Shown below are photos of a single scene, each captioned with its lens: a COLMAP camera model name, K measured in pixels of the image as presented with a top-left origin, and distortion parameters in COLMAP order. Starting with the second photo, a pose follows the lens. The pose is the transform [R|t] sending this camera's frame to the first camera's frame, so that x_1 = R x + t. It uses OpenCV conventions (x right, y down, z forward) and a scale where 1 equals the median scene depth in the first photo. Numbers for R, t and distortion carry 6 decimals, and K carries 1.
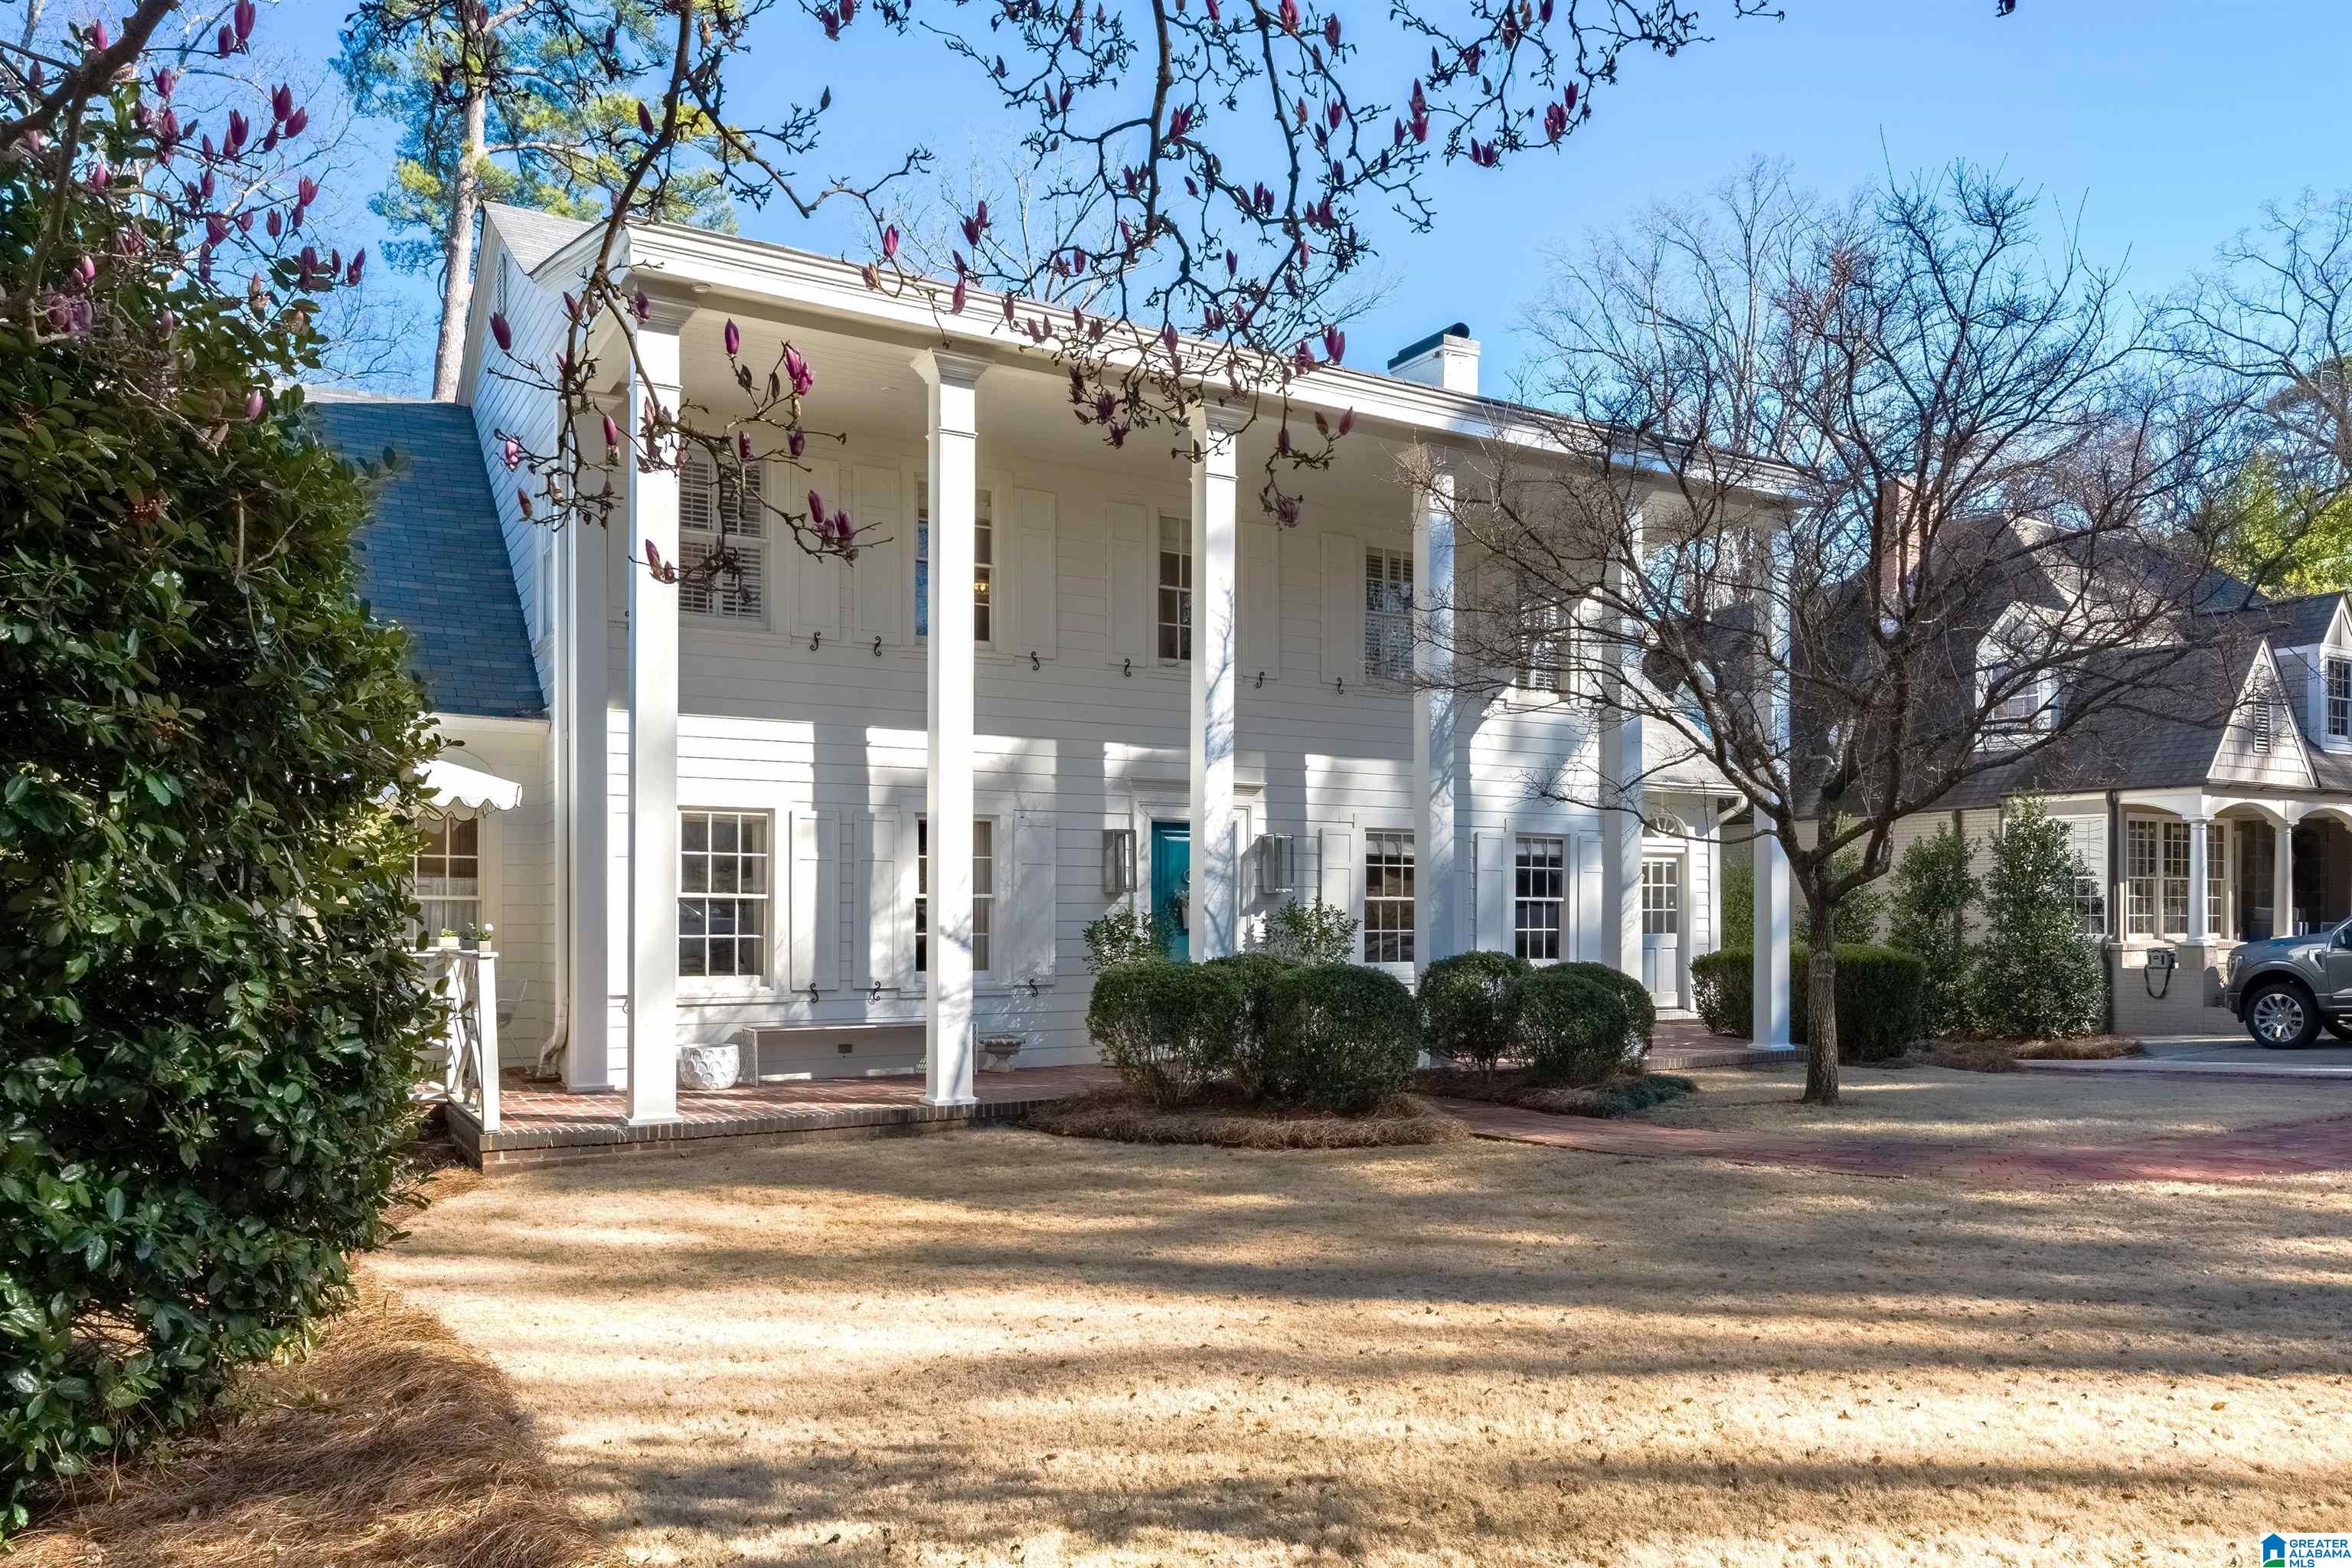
lens RADIAL K [[1512.1, 0, 1176.7], [0, 1512.1, 839.8], [0, 0, 1]] dist [-0.005394, 0.002445]
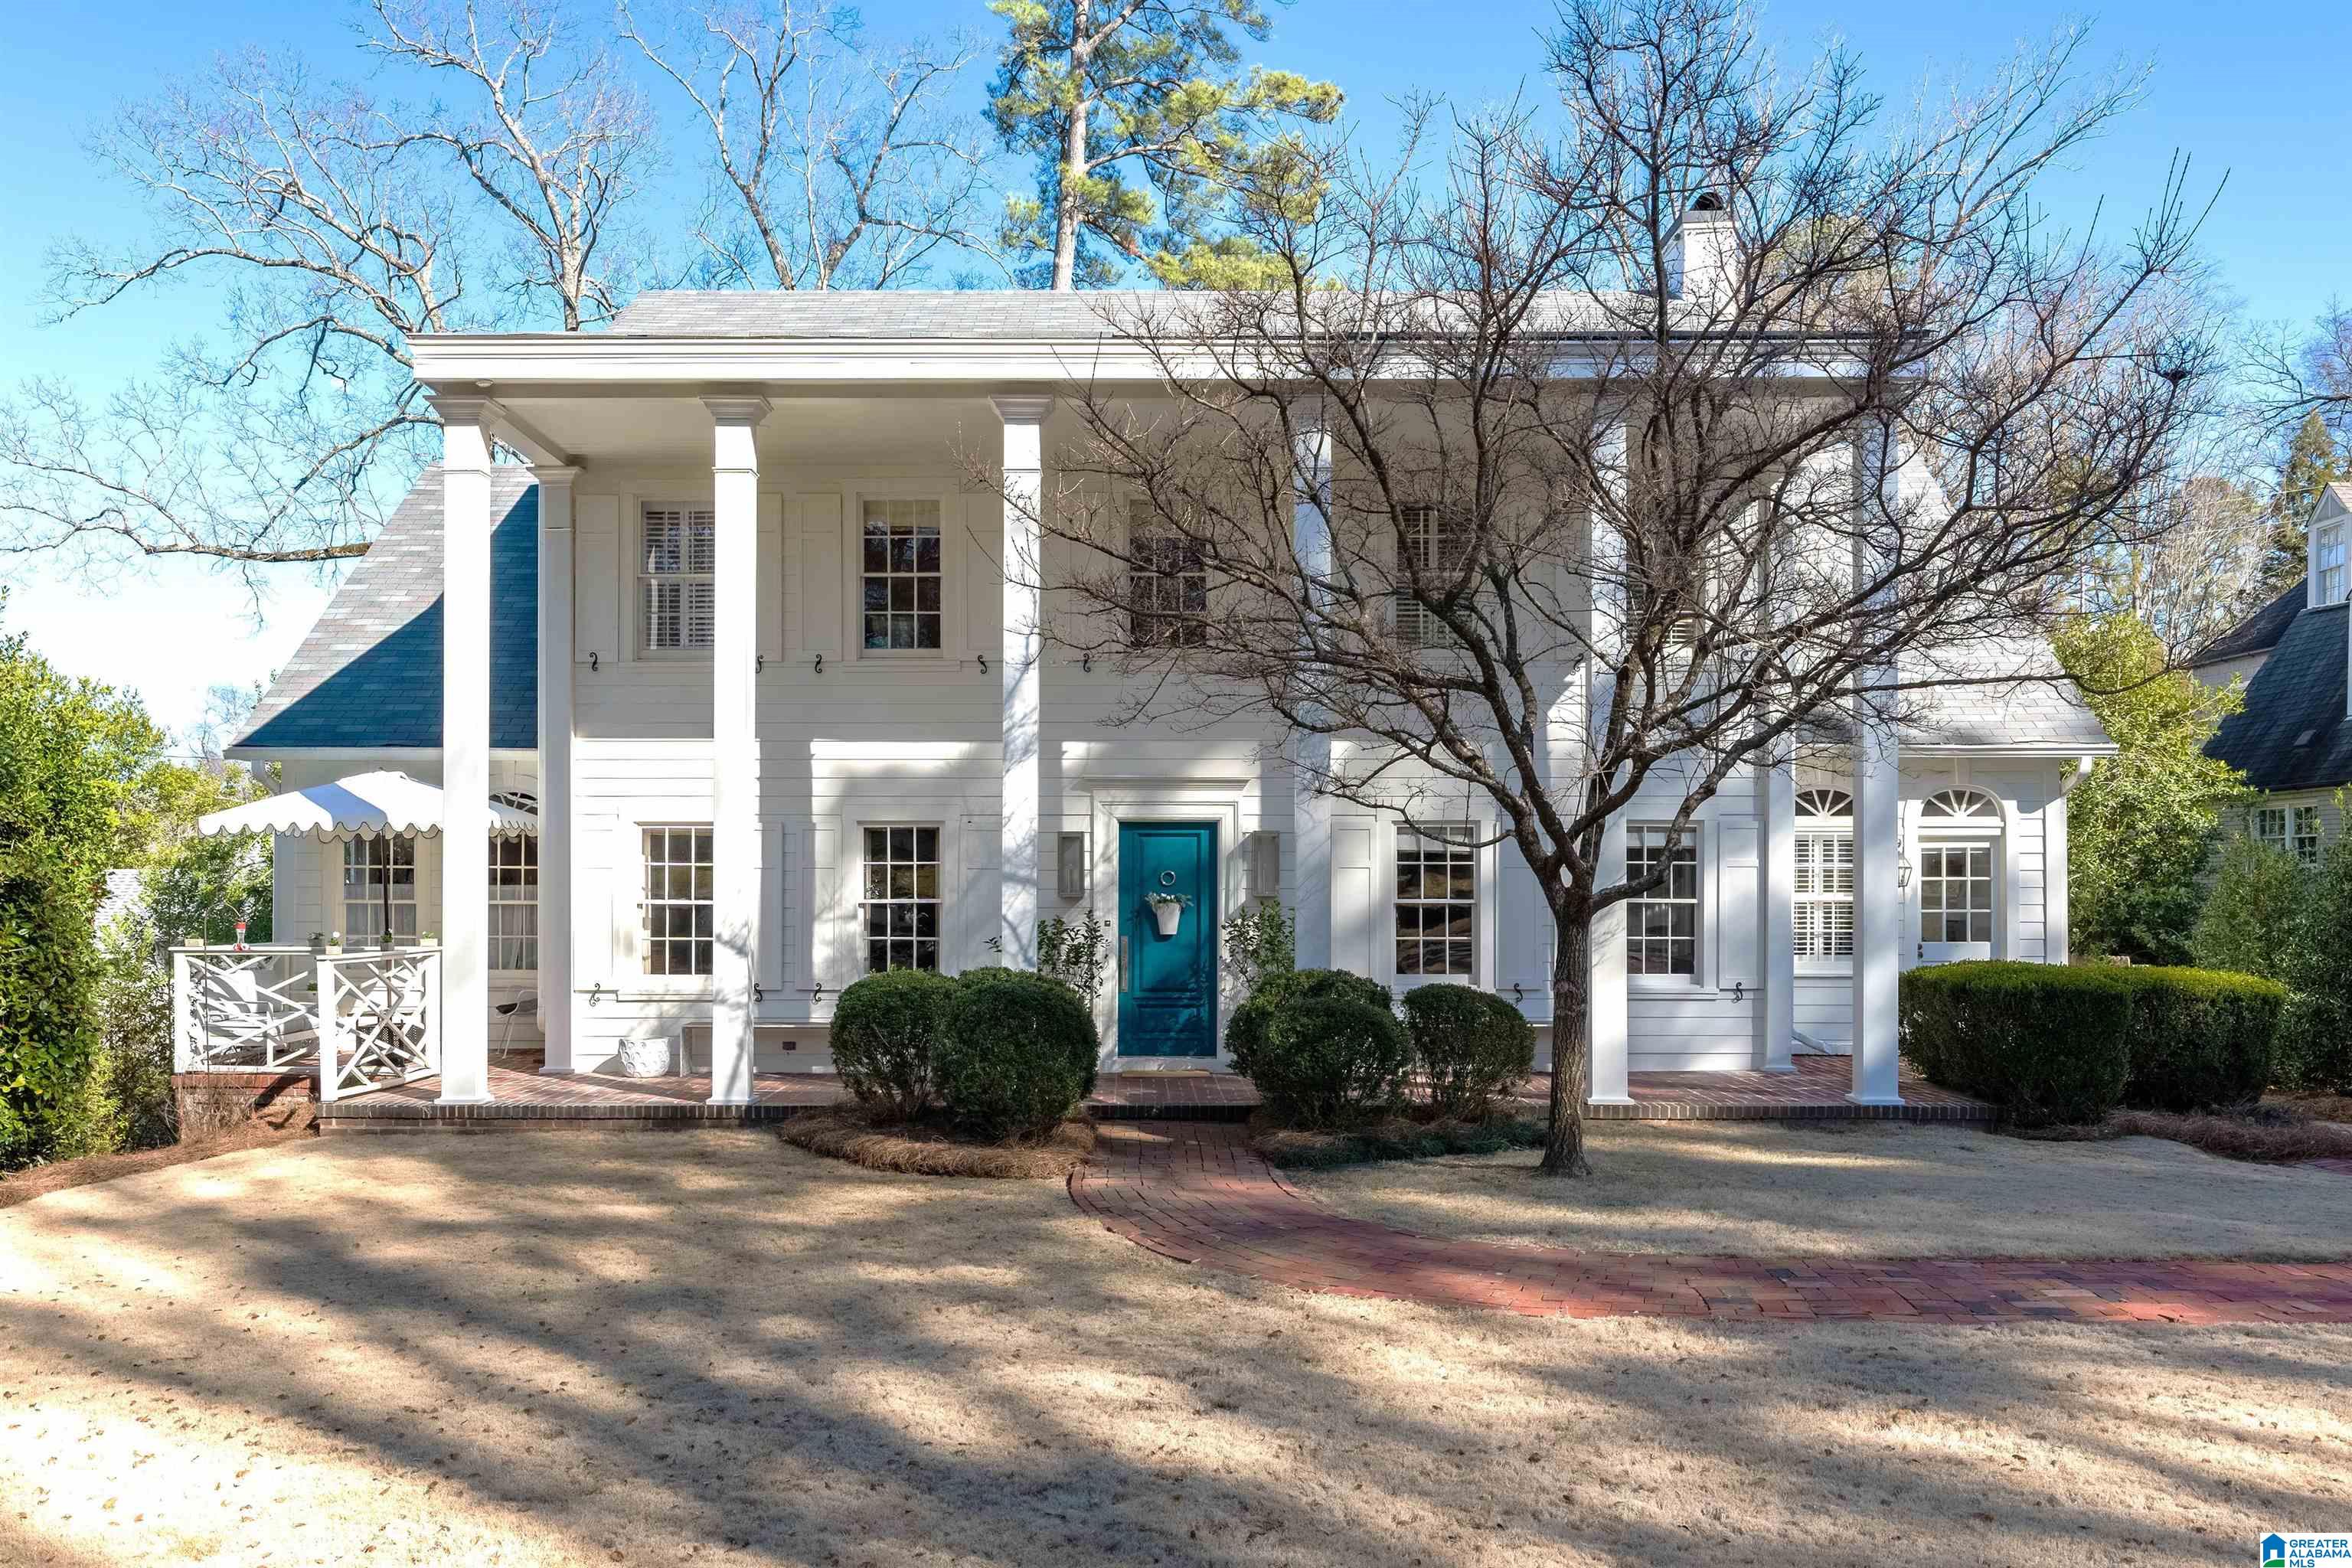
lens RADIAL K [[1661.9, 0, 1176.0], [0, 1661.9, 784.0], [0, 0, 1]] dist [0.005504, 0.003492]
pose [[0.870453, -0.030988, -0.491276, 0.609579], [0.023401, 0.999493, -0.021584, -0.013968], [0.491695, 0.007291, 0.870737, 0.120948]]
